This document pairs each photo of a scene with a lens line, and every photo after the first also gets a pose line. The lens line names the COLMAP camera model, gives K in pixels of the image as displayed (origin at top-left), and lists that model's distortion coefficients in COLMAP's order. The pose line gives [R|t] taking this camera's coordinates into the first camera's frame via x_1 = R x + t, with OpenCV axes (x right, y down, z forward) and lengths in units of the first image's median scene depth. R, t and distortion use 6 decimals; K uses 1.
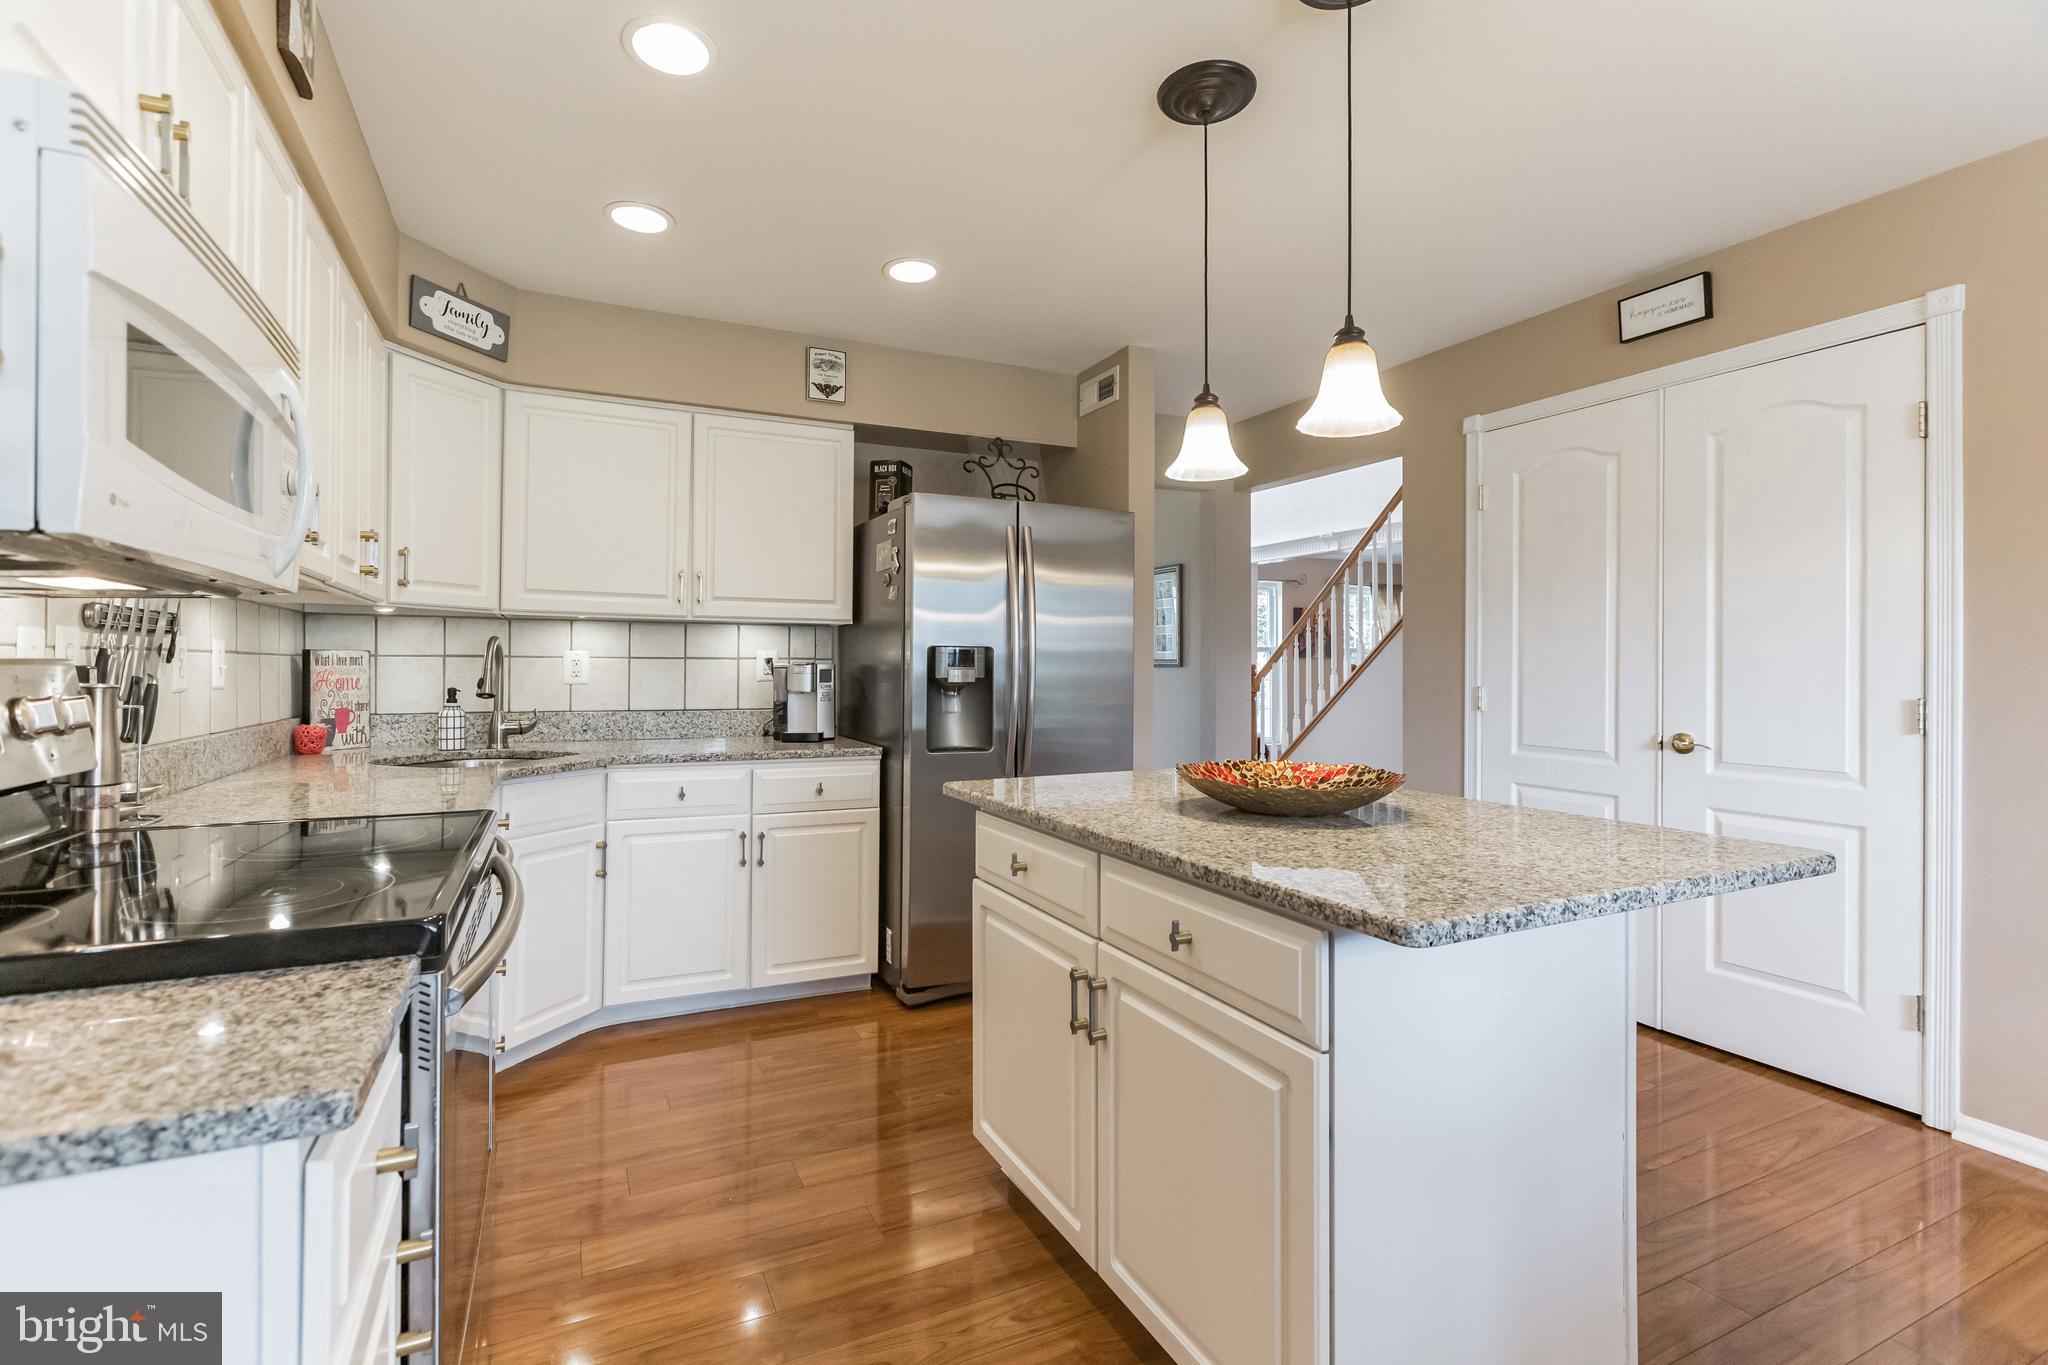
lens RADIAL K [[910.8, 0, 1012.3], [0, 910.8, 663.1], [0, 0, 1]] dist [0.002725, 0.000275]
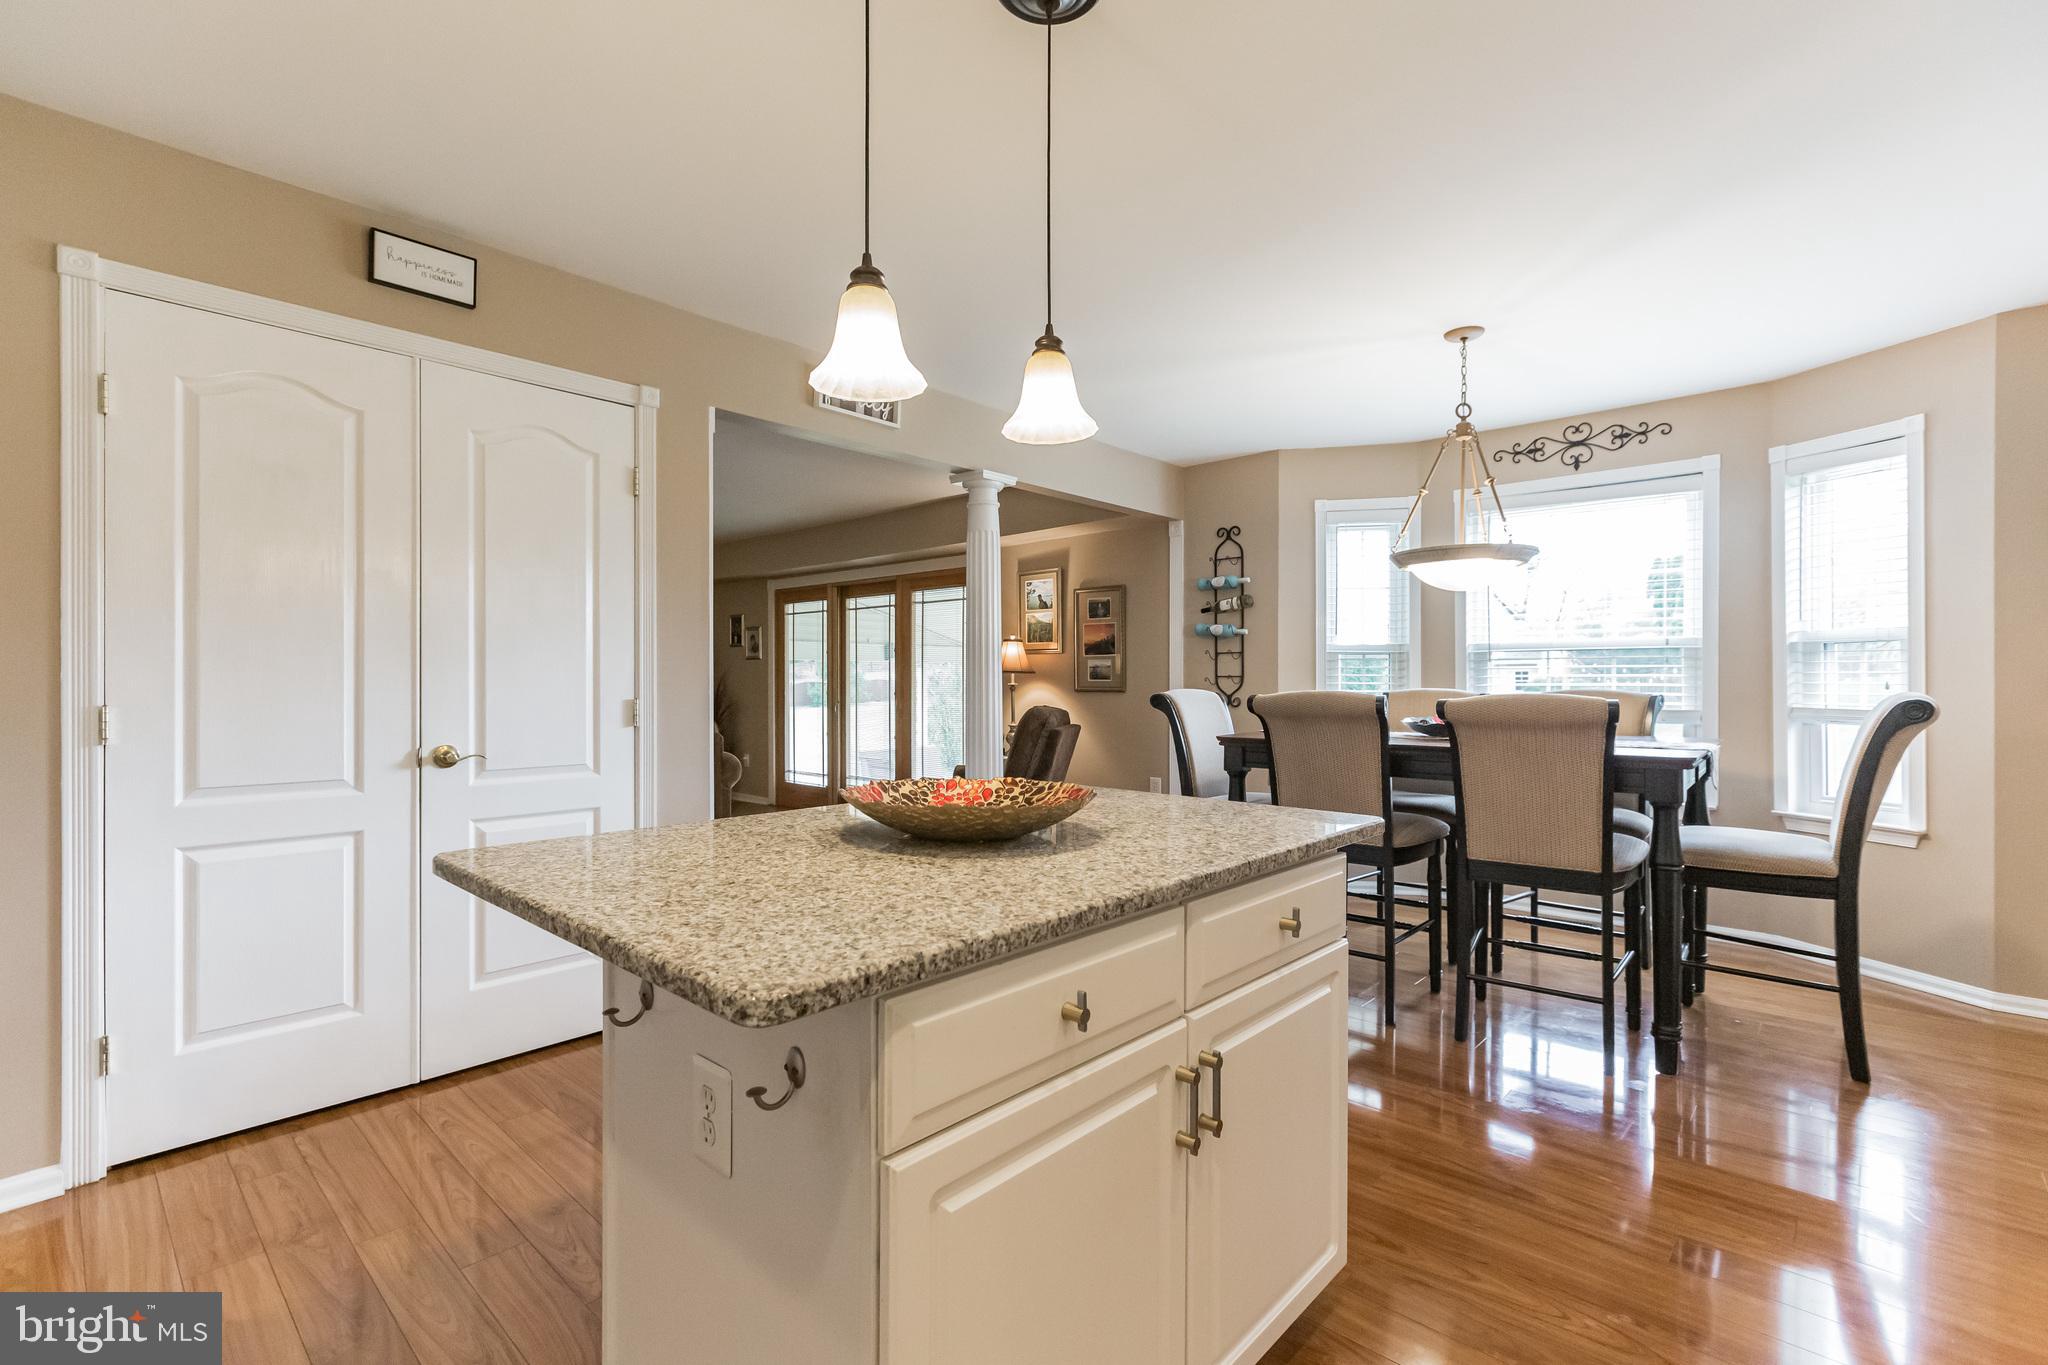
lens RADIAL K [[910.8, 0, 1015.3], [0, 910.8, 688.3], [0, 0, 1]] dist [0.002725, 0.000275]
pose [[-0.343695, -0.011354, 0.939013, -0.337837], [-0.001316, 0.999932, 0.011609, 0.007976], [-0.939080, 0.002754, -0.343687, 0.807089]]
